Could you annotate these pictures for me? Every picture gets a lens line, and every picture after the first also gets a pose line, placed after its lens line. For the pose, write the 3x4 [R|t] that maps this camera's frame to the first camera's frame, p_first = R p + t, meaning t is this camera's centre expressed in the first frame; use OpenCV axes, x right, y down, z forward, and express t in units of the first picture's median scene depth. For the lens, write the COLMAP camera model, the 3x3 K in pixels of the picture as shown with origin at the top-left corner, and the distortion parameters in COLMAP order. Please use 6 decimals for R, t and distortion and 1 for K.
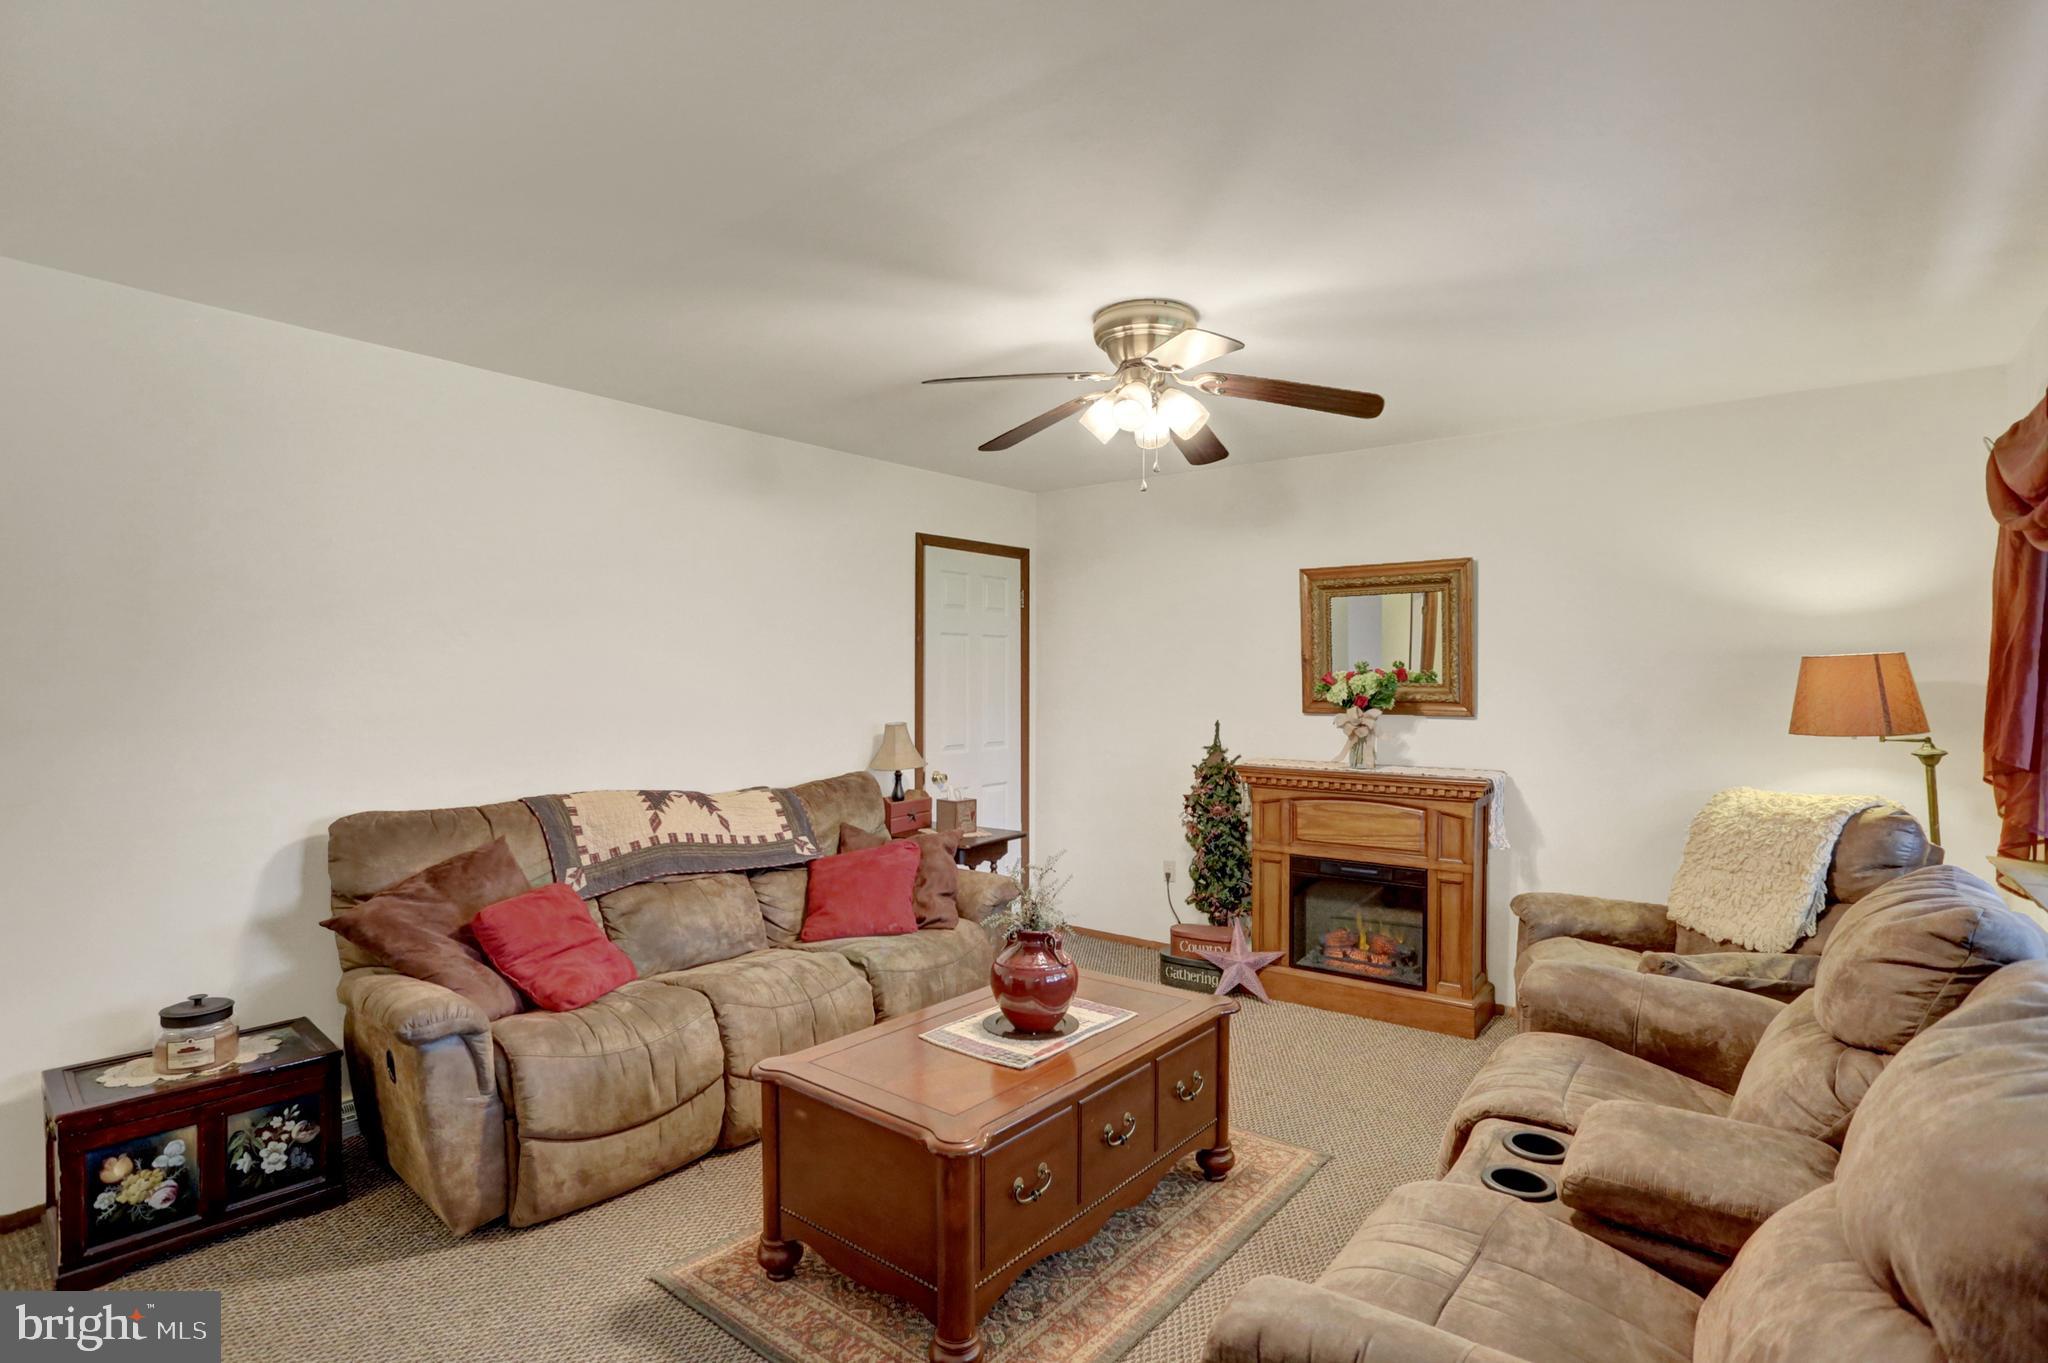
lens RADIAL K [[1011.7, 0, 1019.1], [0, 1011.7, 677.9], [0, 0, 1]] dist [-0.059199, 0.021946]
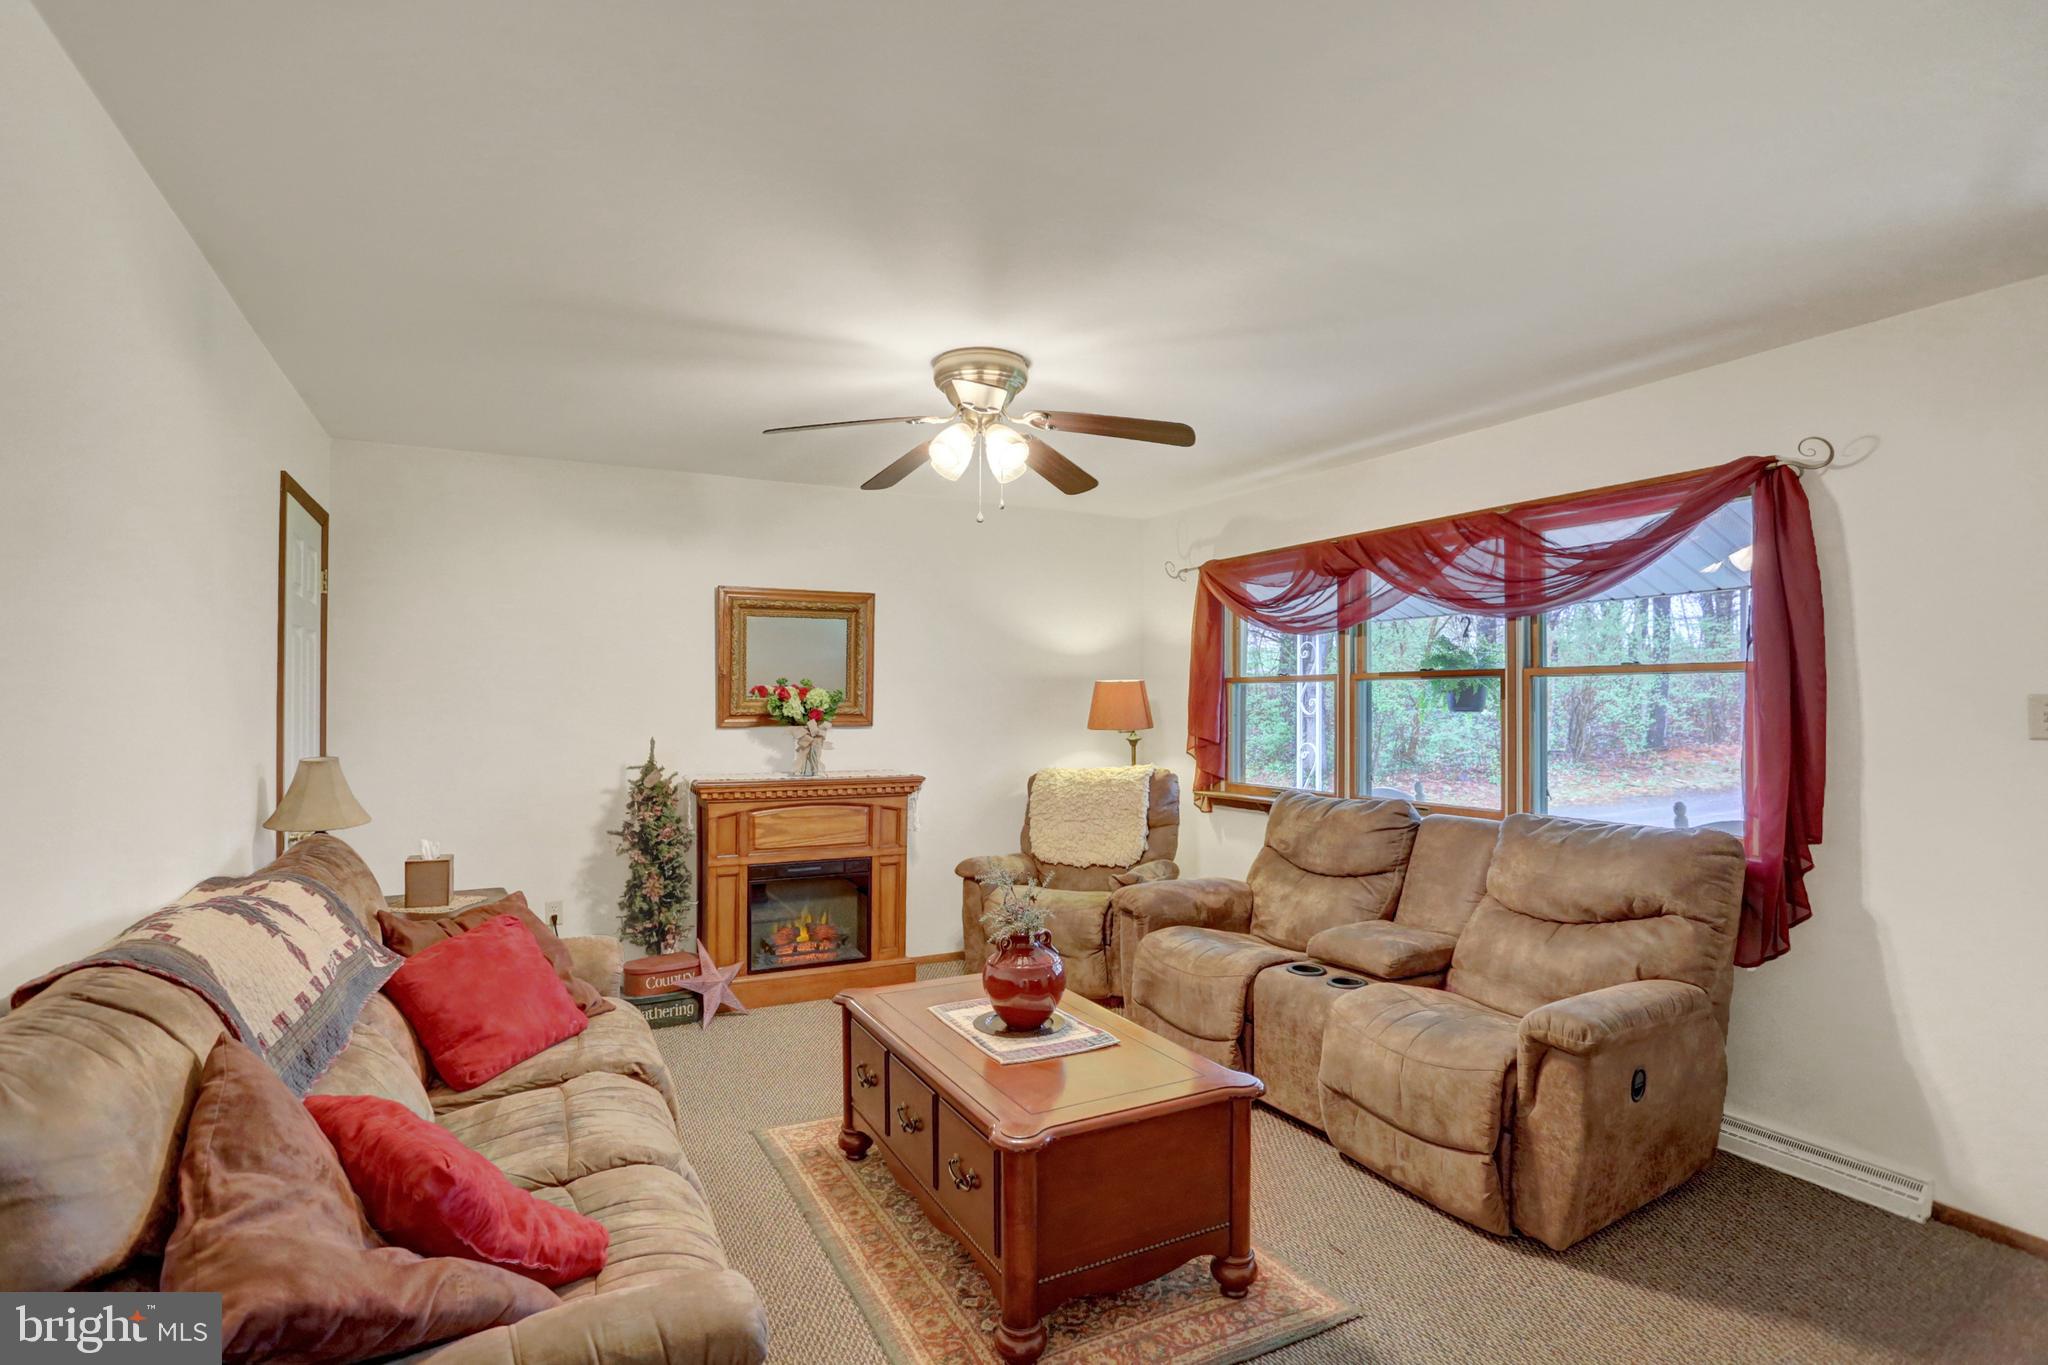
lens RADIAL K [[1011.7, 0, 1023.0], [0, 1011.7, 690.7], [0, 0, 1]] dist [-0.059199, 0.021946]
pose [[0.414987, 0.005912, 0.909808, -0.567277], [-0.003191, 0.999982, -0.005042, 0.001961], [-0.909822, -0.000811, 0.414999, 0.330246]]
